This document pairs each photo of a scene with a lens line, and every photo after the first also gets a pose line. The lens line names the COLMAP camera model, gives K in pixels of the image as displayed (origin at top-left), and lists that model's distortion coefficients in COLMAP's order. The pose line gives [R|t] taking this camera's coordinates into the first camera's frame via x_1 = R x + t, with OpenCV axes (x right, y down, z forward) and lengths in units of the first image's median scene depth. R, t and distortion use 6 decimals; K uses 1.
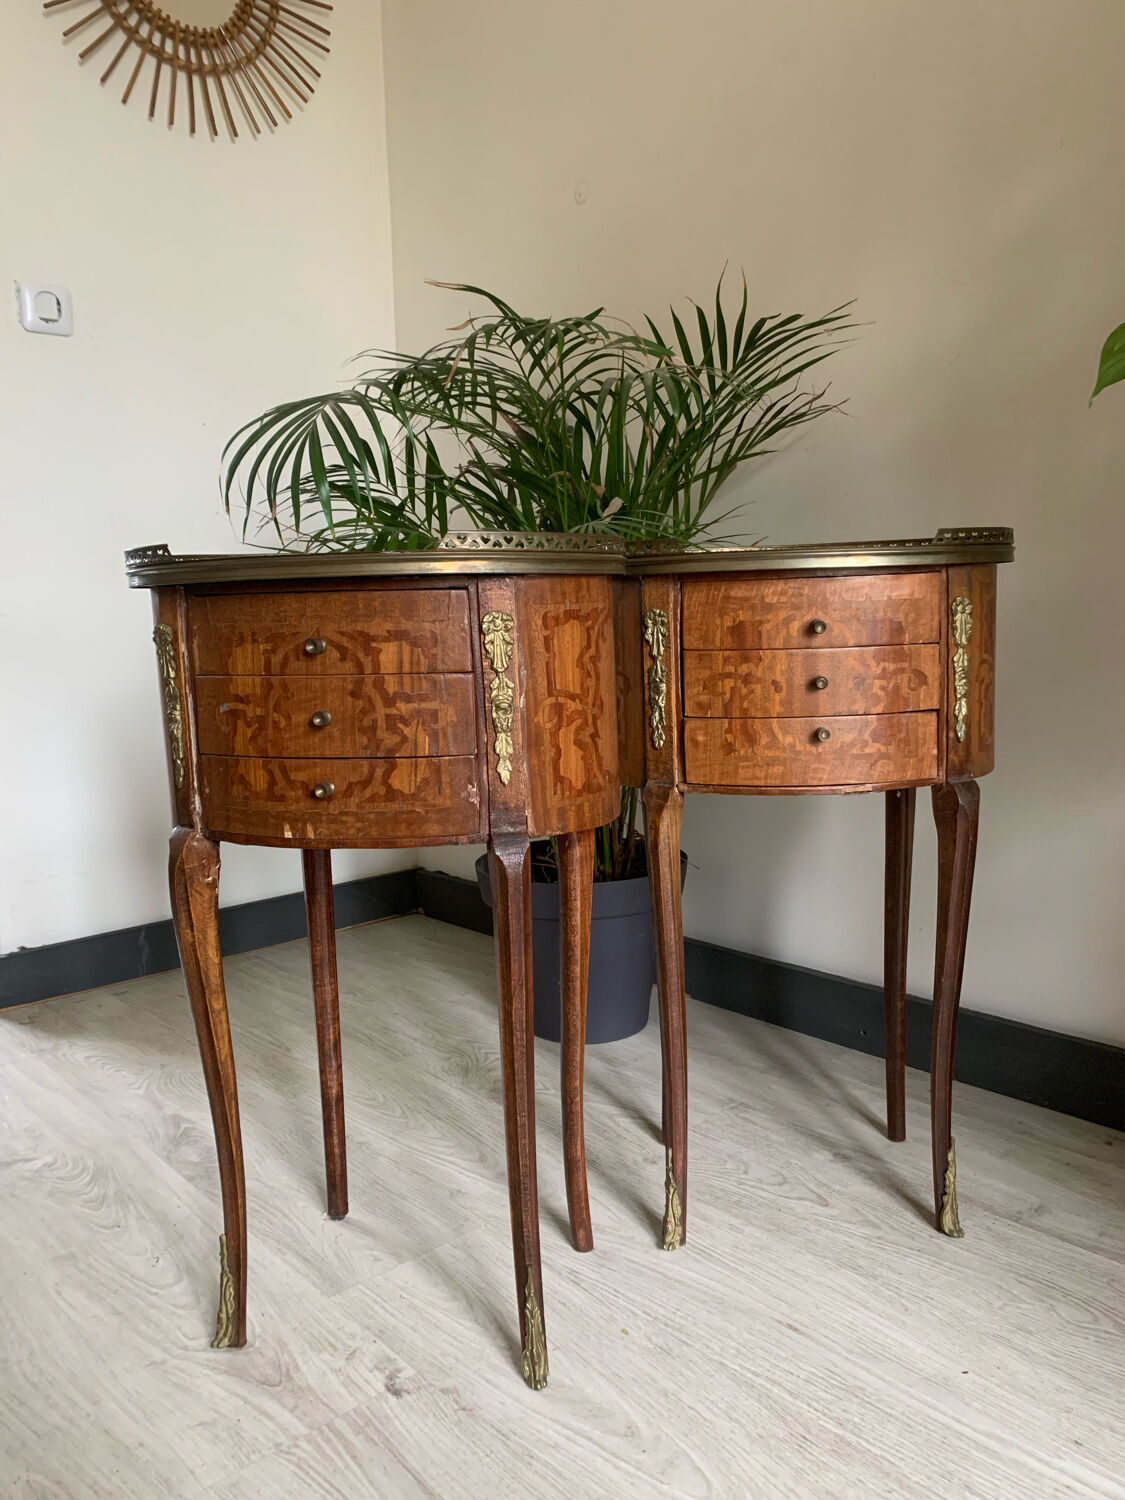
lens RADIAL K [[1139.7, 0, 550.5], [0, 1139.7, 732.9], [0, 0, 1]] dist [0.022823, -0.028957]
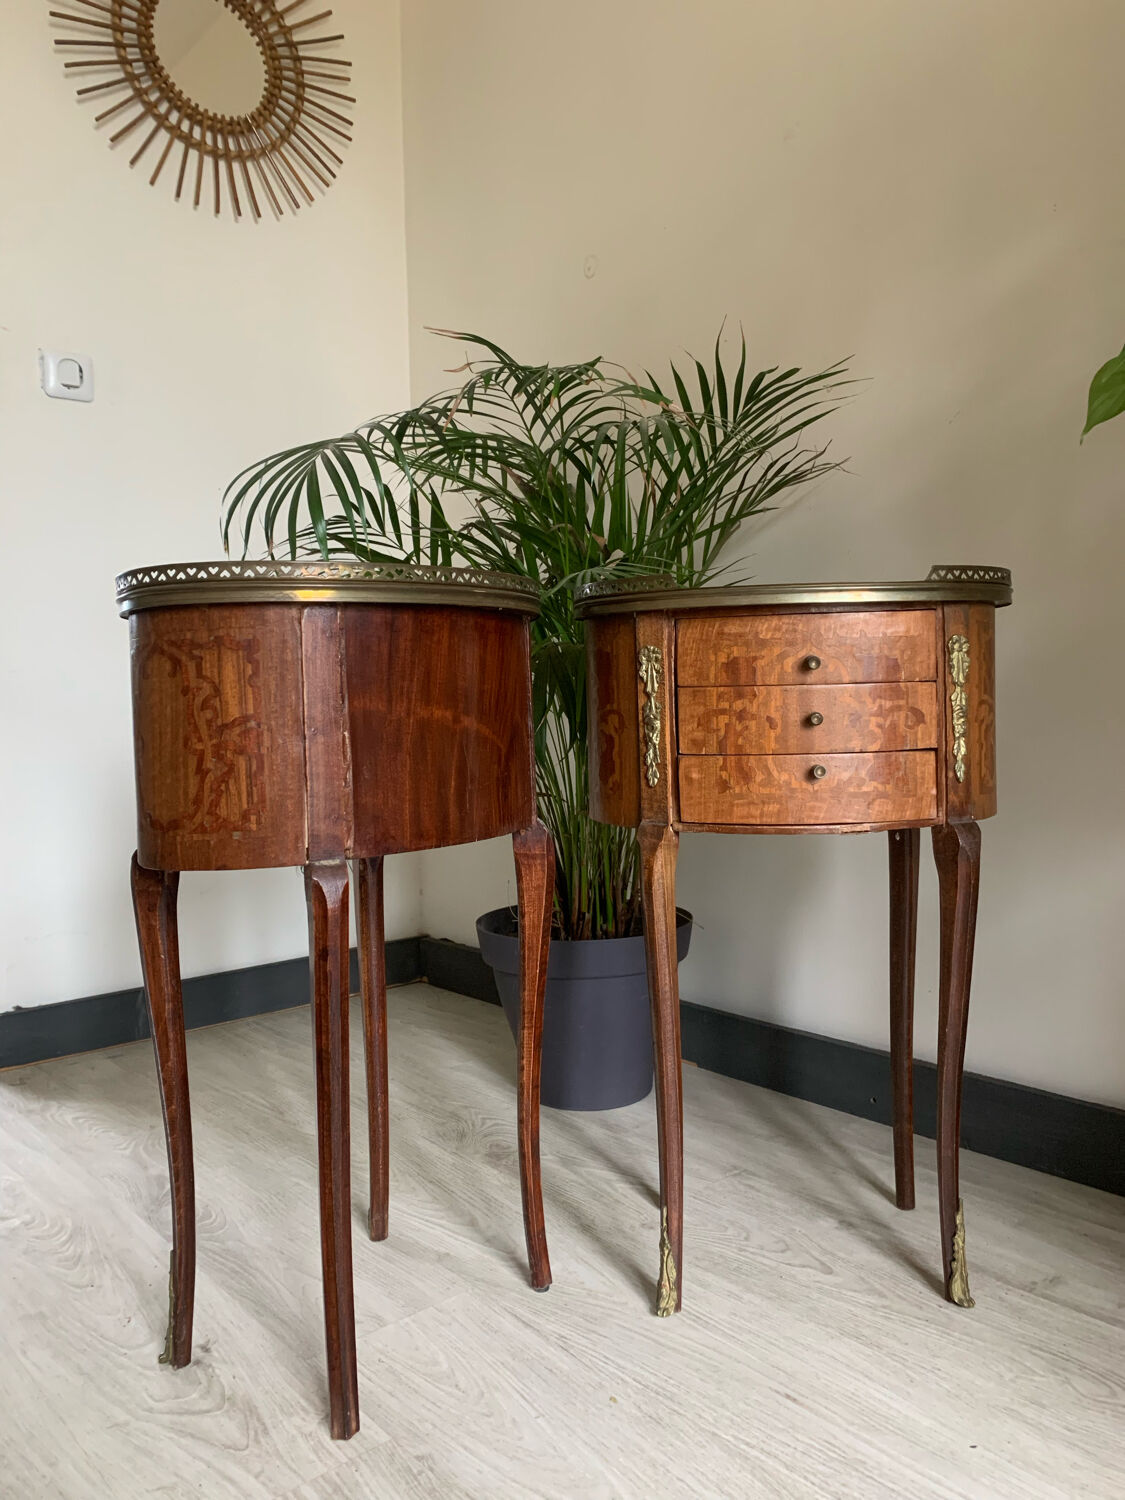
lens RADIAL K [[1139.7, 0, 555.7], [0, 1139.7, 733.5], [0, 0, 1]] dist [0.022823, -0.028957]
pose [[0.999863, 0.008366, -0.014300, 0.023560], [-0.009453, 0.996929, -0.077743, 0.043373], [0.013606, 0.077868, 0.996871, 0.012116]]
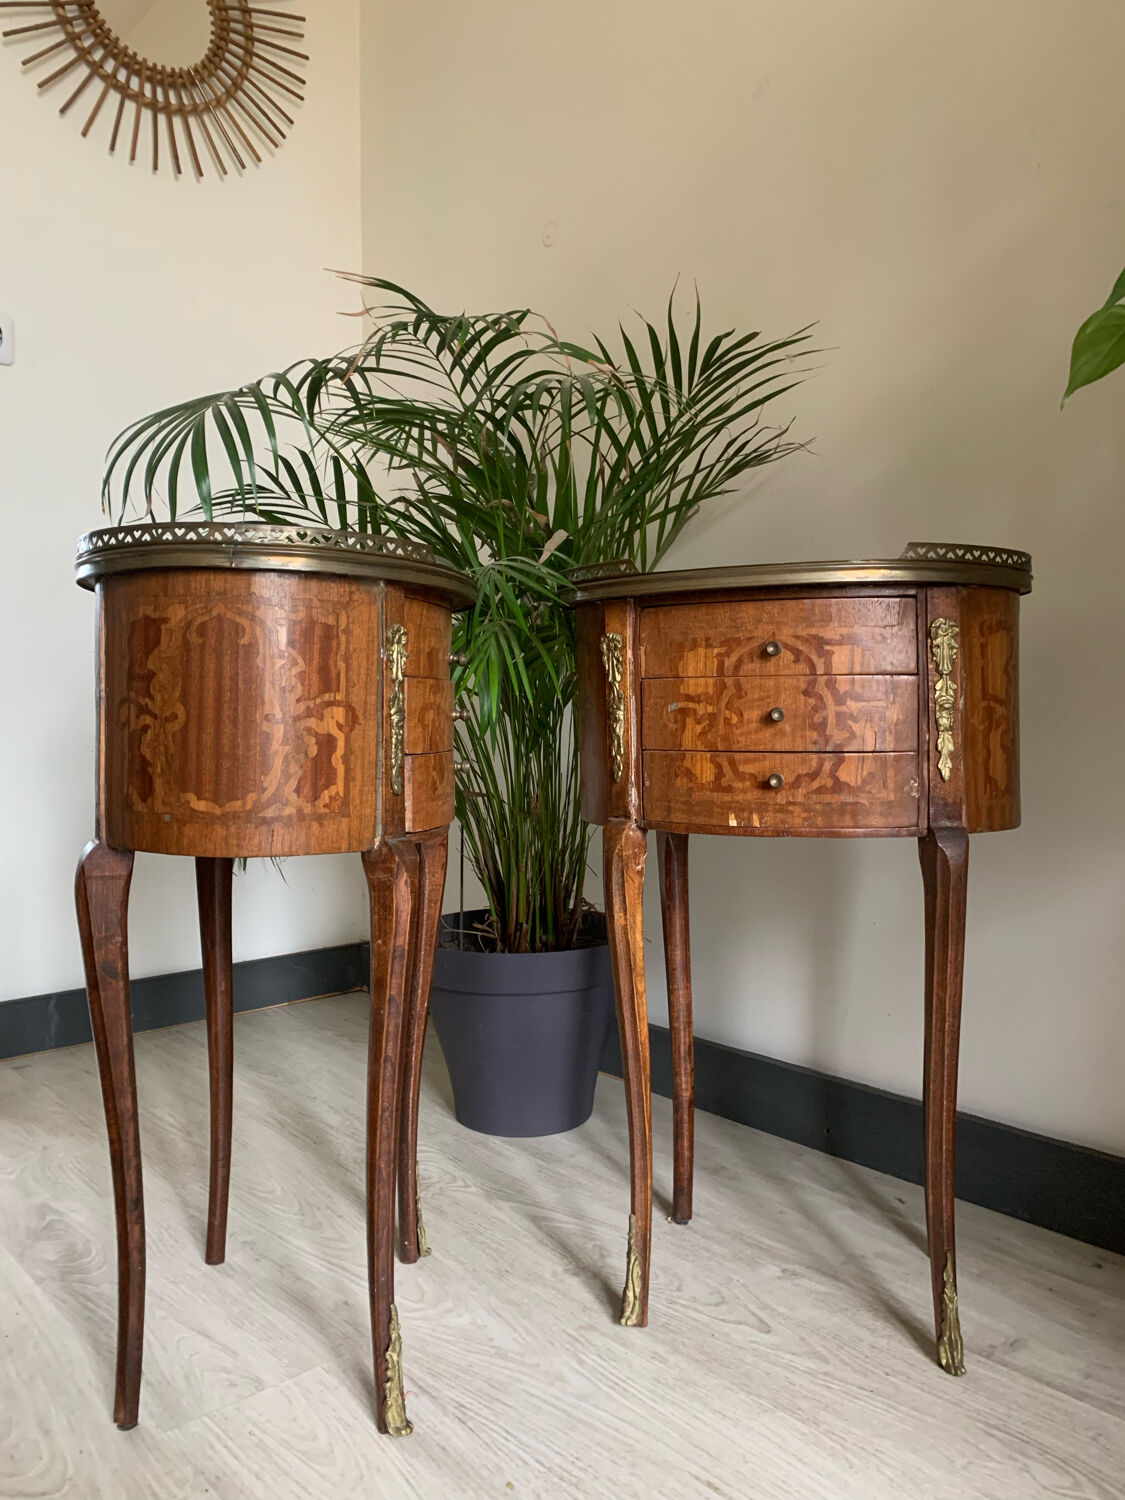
lens RADIAL K [[1139.7, 0, 556.2], [0, 1139.7, 735.2], [0, 0, 1]] dist [0.022823, -0.028957]
pose [[0.999621, 0.027478, 0.001820, 0.073049], [-0.027249, 0.996518, -0.078805, 0.041933], [-0.003979, 0.078726, 0.996888, 0.118114]]
